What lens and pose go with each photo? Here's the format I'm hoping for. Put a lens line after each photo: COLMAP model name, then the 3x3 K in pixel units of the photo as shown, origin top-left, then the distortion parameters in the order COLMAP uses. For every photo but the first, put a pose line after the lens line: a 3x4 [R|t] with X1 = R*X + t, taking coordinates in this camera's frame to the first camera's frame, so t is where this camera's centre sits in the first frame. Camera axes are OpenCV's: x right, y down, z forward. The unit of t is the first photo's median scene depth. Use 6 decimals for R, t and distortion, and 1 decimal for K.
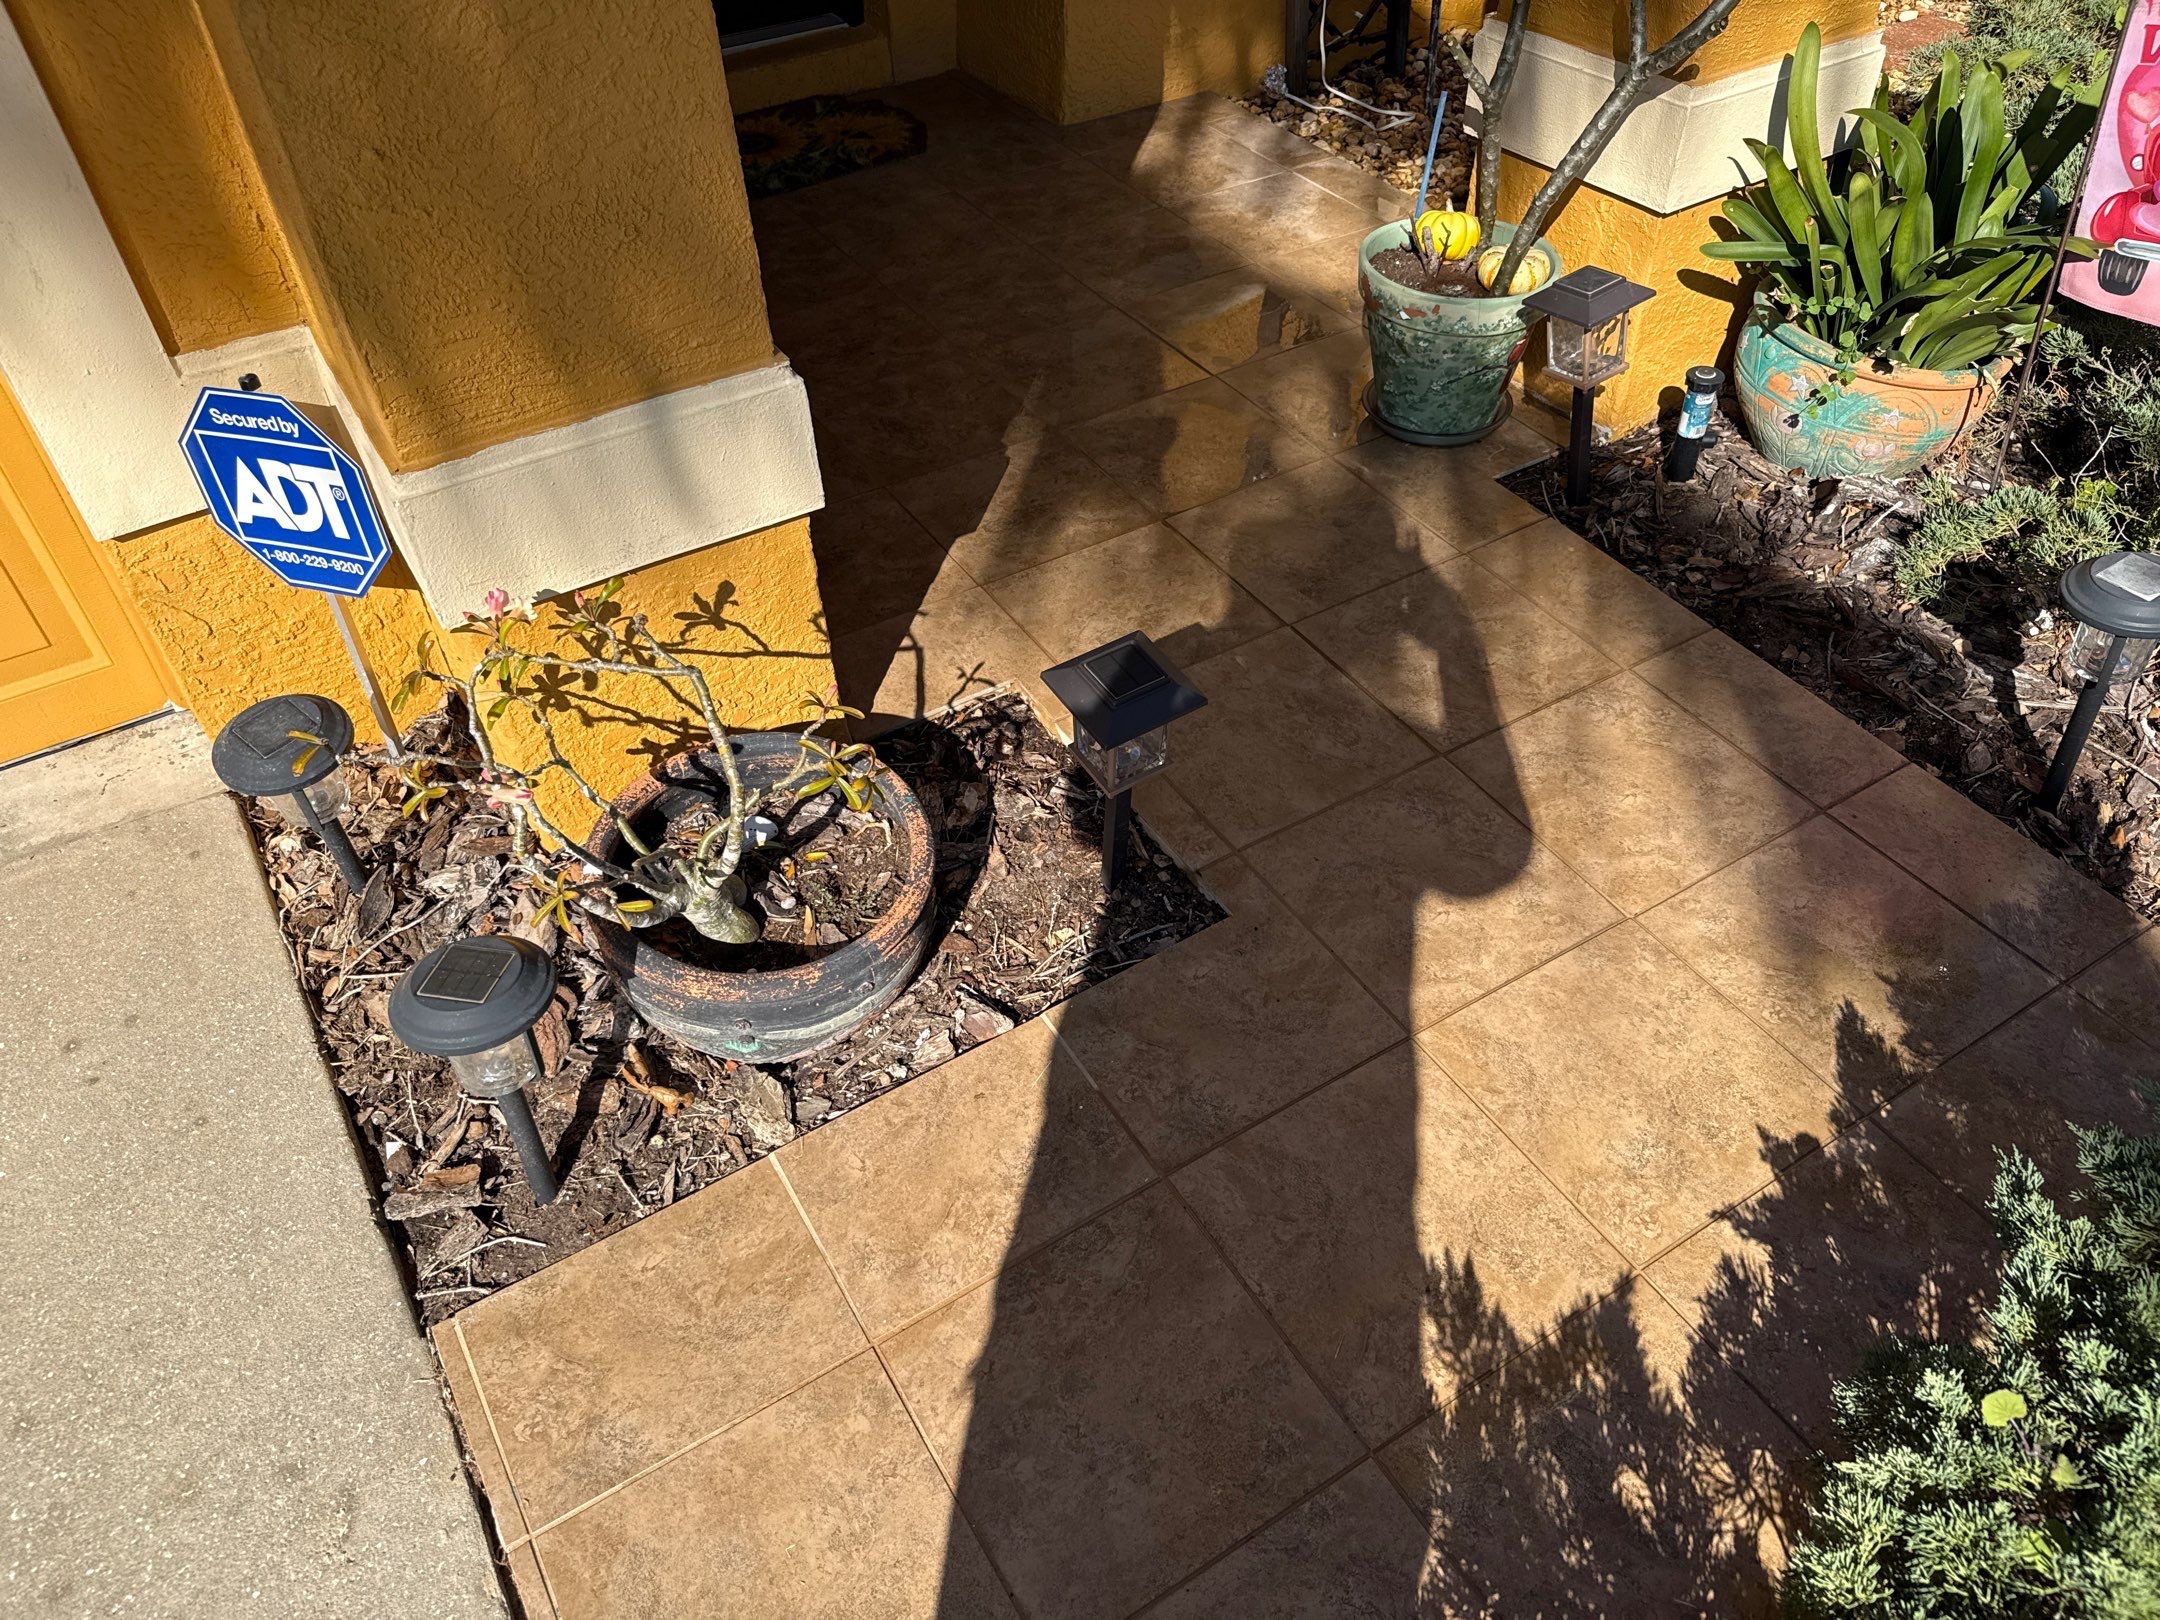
lens RADIAL K [[1518.8, 0, 1069.3], [0, 1518.8, 792.3], [0, 0, 1]] dist [0.027588, -0.035439]
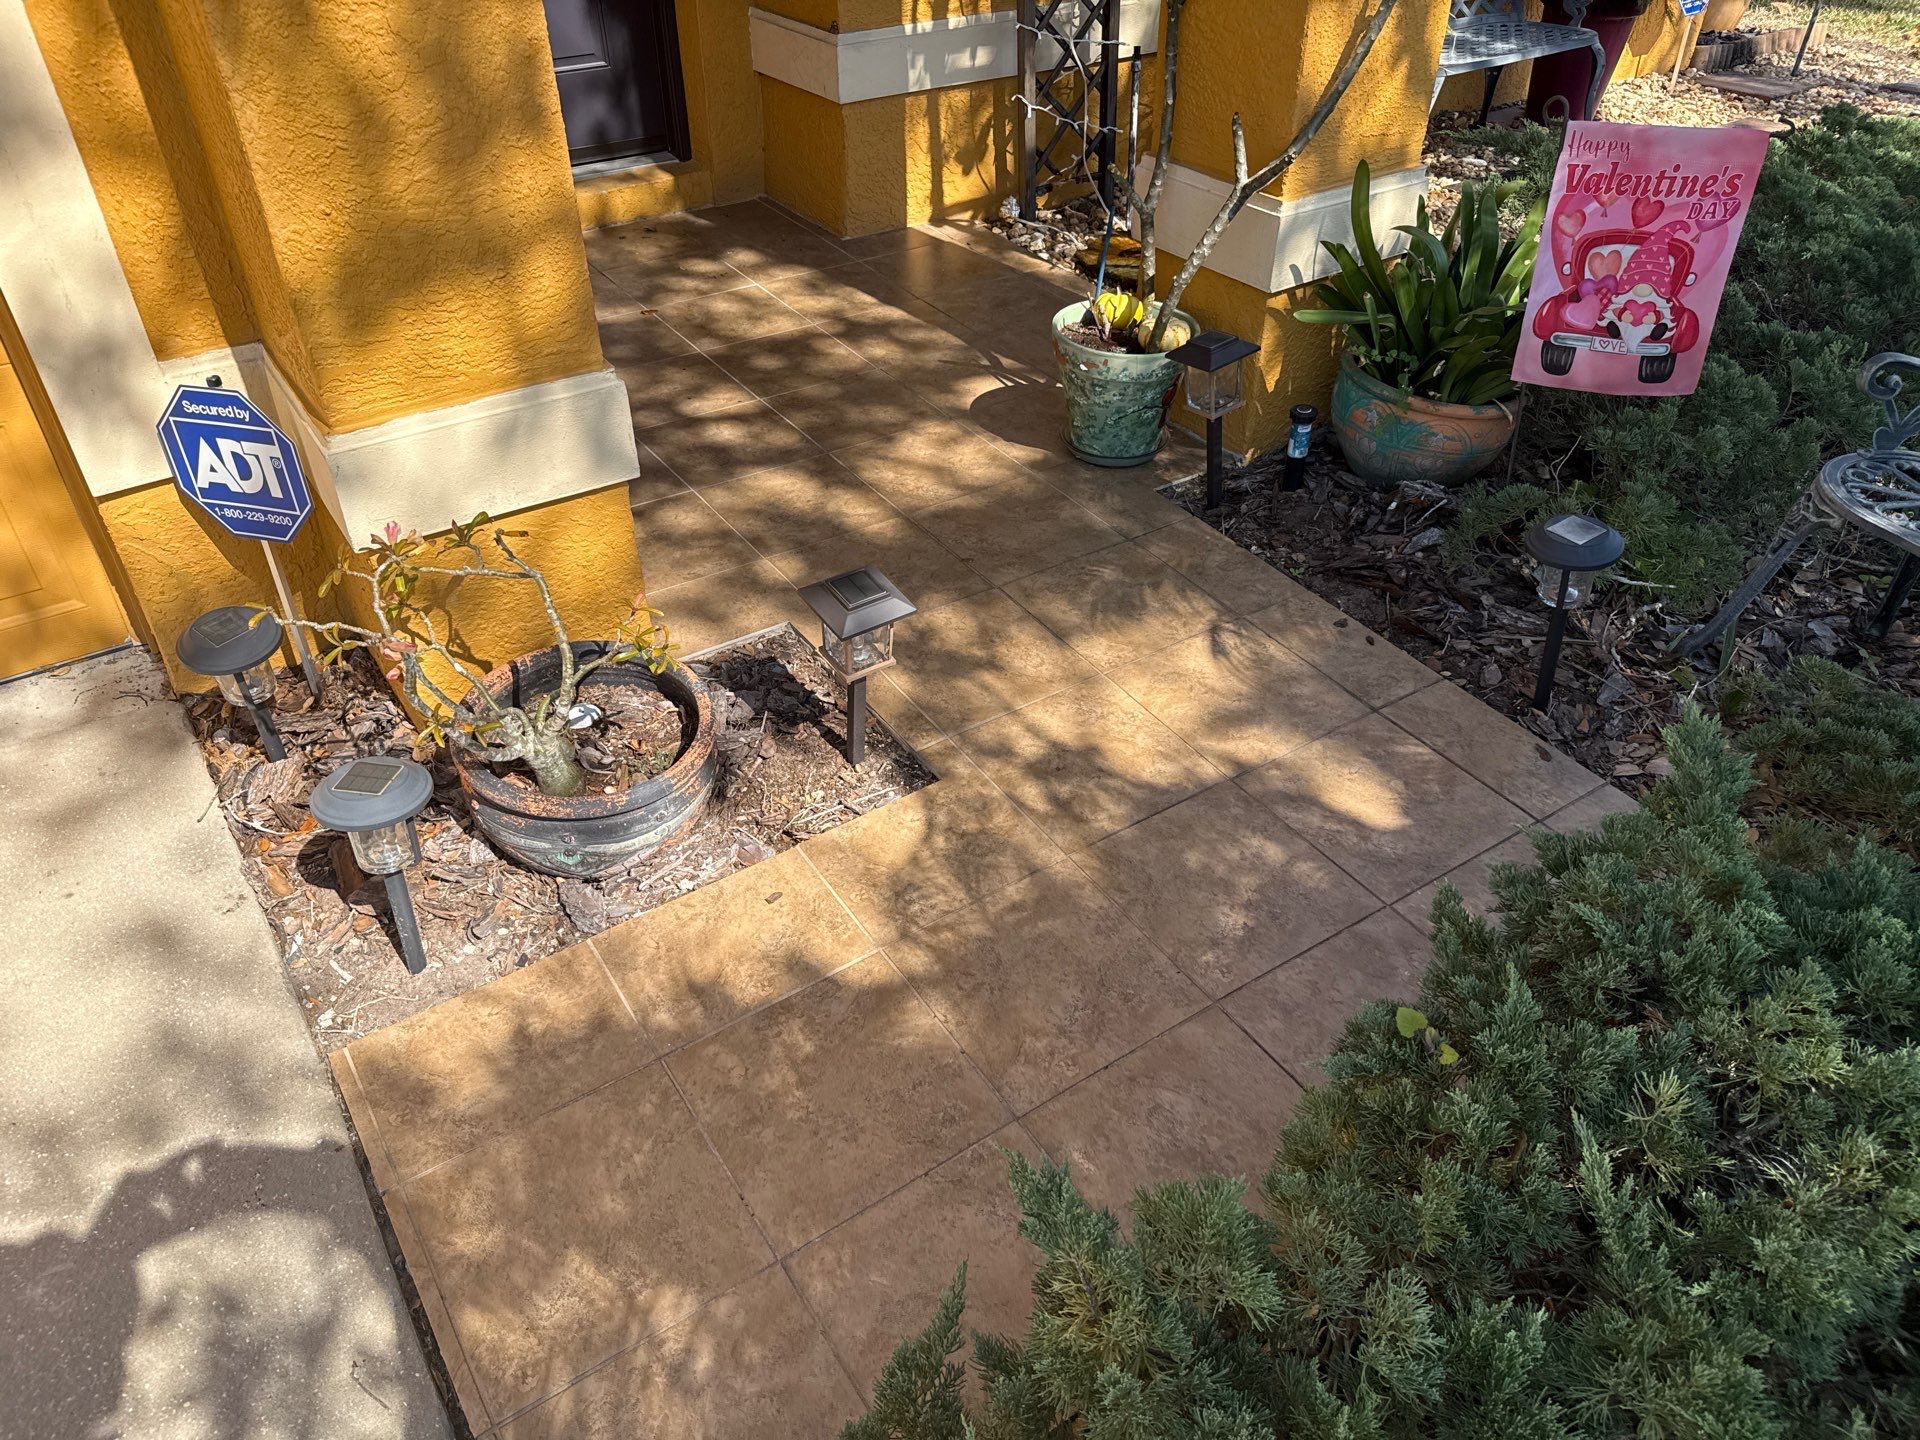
lens RADIAL K [[1350.0, 0, 949.7], [0, 1350.0, 718.8], [0, 0, 1]] dist [0.027588, -0.035439]
pose [[0.998930, 0.001147, 0.046235, 0.060952], [0.003135, 0.995714, -0.092437, 0.141268], [-0.046143, 0.092483, 0.994644, -0.200381]]
